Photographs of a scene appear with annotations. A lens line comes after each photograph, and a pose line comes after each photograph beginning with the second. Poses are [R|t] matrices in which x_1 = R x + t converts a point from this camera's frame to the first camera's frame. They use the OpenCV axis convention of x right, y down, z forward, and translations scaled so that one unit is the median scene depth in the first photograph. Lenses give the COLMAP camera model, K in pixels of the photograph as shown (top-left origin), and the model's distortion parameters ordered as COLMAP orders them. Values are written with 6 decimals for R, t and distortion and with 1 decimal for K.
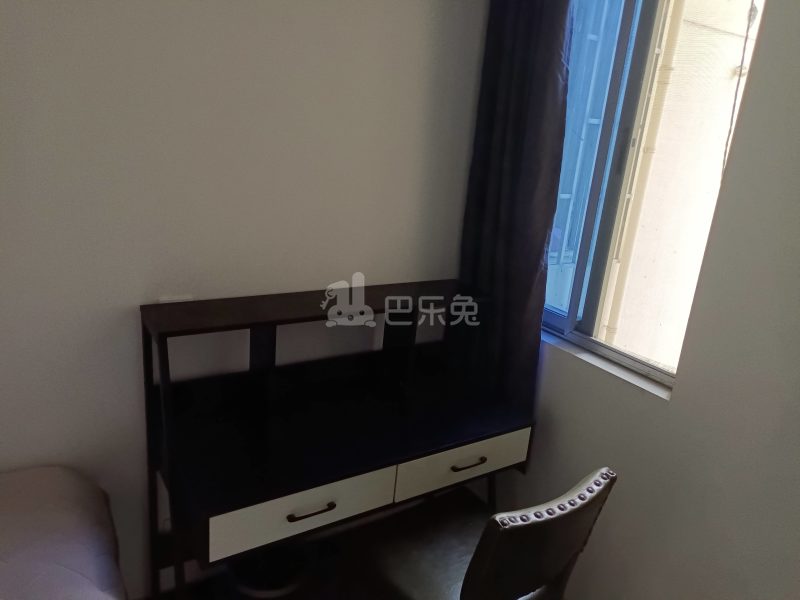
lens RADIAL K [[581.6, 0, 400.3], [0, 581.6, 300.4], [0, 0, 1]] dist [0.001200, -0.007153]
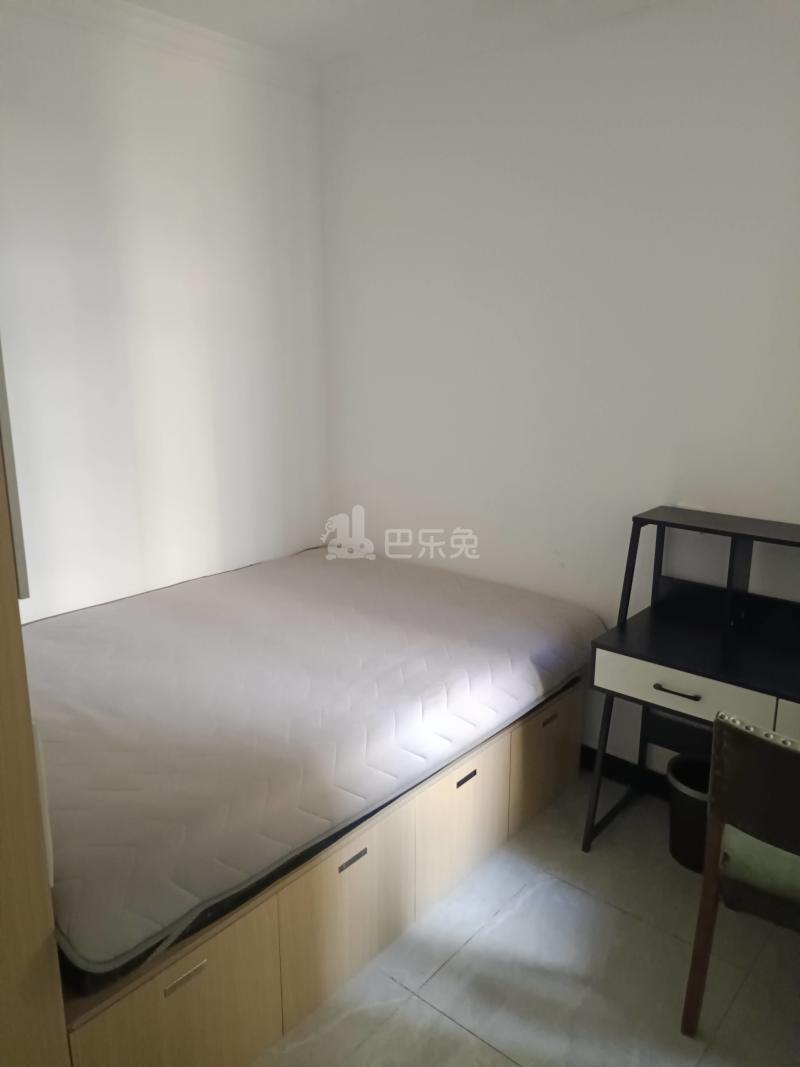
lens RADIAL K [[775.8, 0, 399.5], [0, 775.8, 528.7], [0, 0, 1]] dist [0.001200, -0.007153]
pose [[0.287547, 0.146105, -0.946557, 0.876743], [-0.246484, 0.966297, 0.074275, 0.064049], [0.925507, 0.211953, 0.313868, -0.029875]]
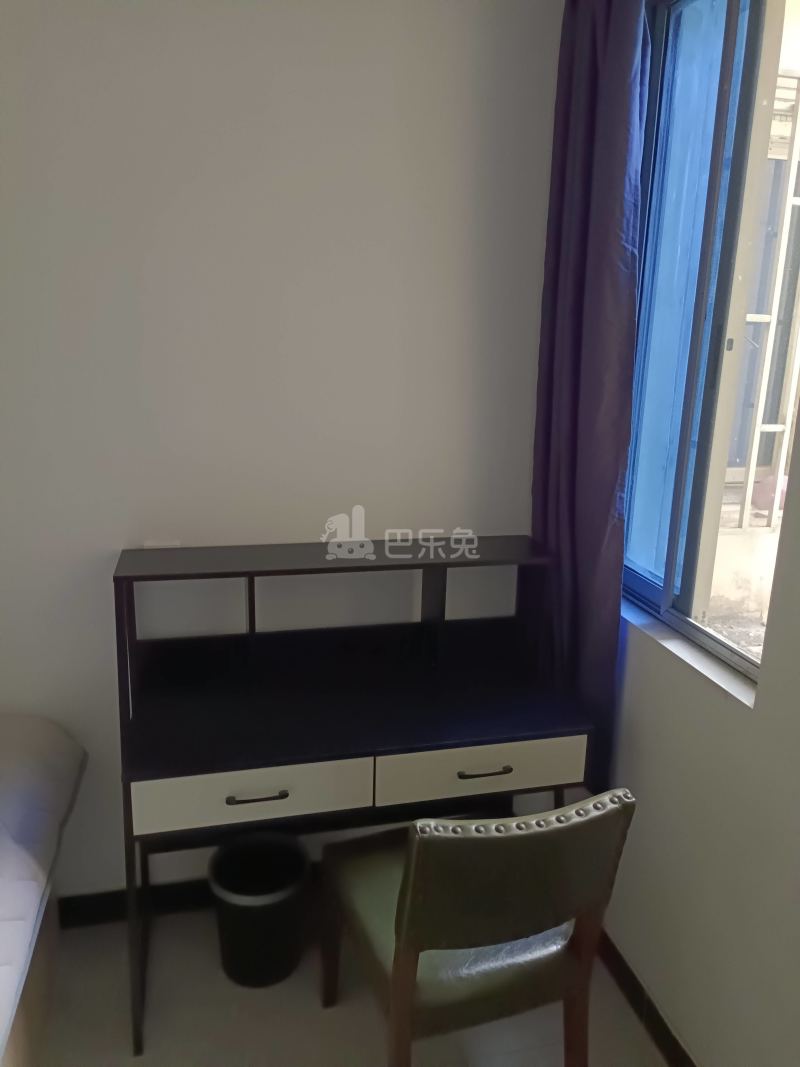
lens RADIAL K [[775.8, 0, 403.3], [0, 775.8, 533.3], [0, 0, 1]] dist [0.001200, -0.007153]
pose [[0.946218, 0.020957, -0.322851, 0.330825], [-0.040394, 0.997744, -0.053622, 0.027074], [0.320999, 0.063779, 0.944930, -0.016164]]
